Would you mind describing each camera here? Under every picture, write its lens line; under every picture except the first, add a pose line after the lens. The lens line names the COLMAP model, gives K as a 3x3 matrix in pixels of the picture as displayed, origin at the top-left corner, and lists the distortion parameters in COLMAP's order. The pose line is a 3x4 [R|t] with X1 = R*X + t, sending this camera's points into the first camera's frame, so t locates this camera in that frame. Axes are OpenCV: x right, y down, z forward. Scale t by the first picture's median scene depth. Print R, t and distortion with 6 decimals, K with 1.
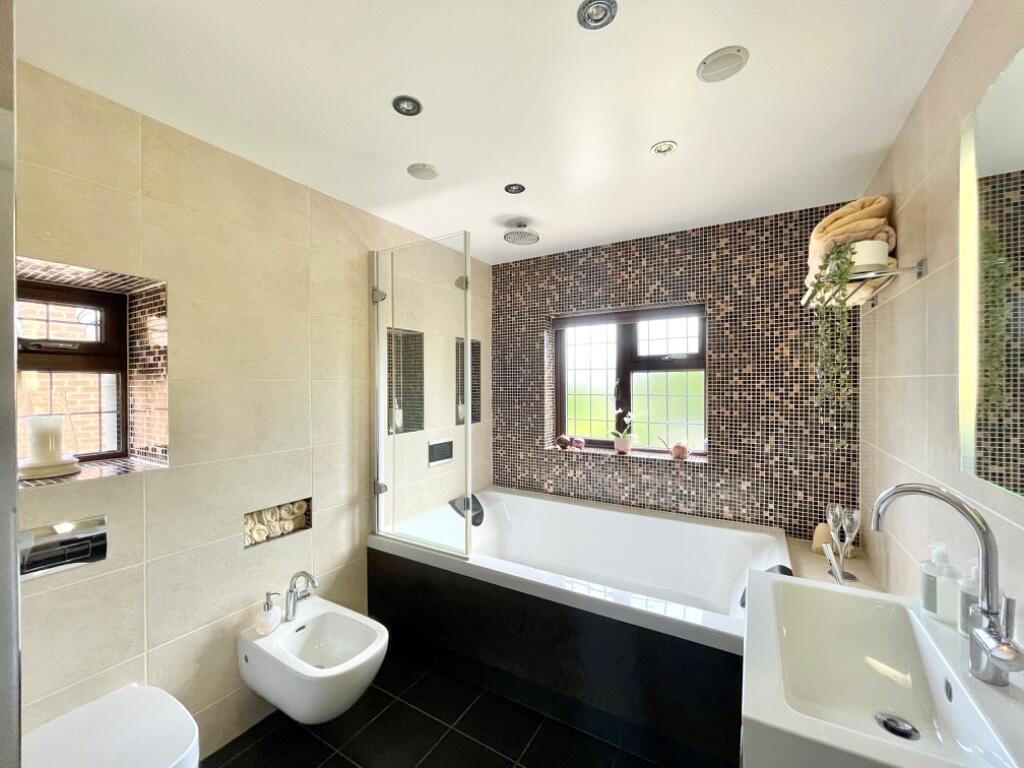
lens RADIAL K [[410.2, 0, 510.6], [0, 410.2, 385.5], [0, 0, 1]] dist [-0.000735, -0.000777]
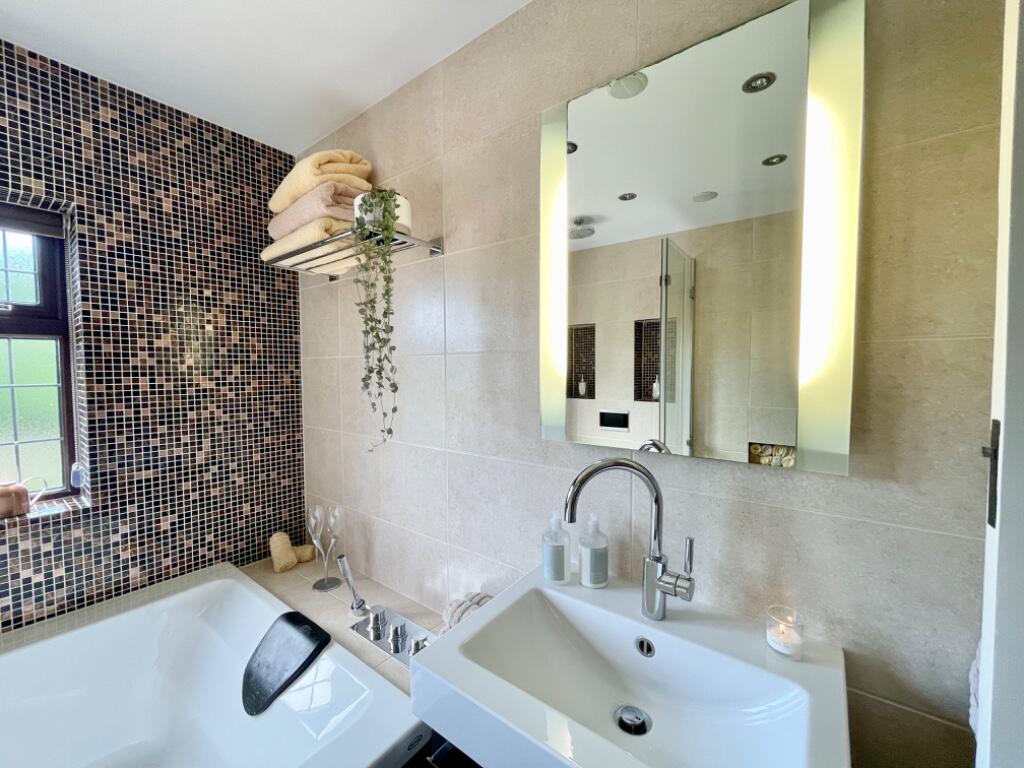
lens RADIAL K [[410.2, 0, 511.8], [0, 410.2, 387.5], [0, 0, 1]] dist [-0.000735, -0.000777]
pose [[0.121199, -0.042525, 0.991717, 0.008623], [0.007182, 0.999093, 0.041964, 0.009421], [-0.992602, 0.002036, 0.121395, 0.397235]]
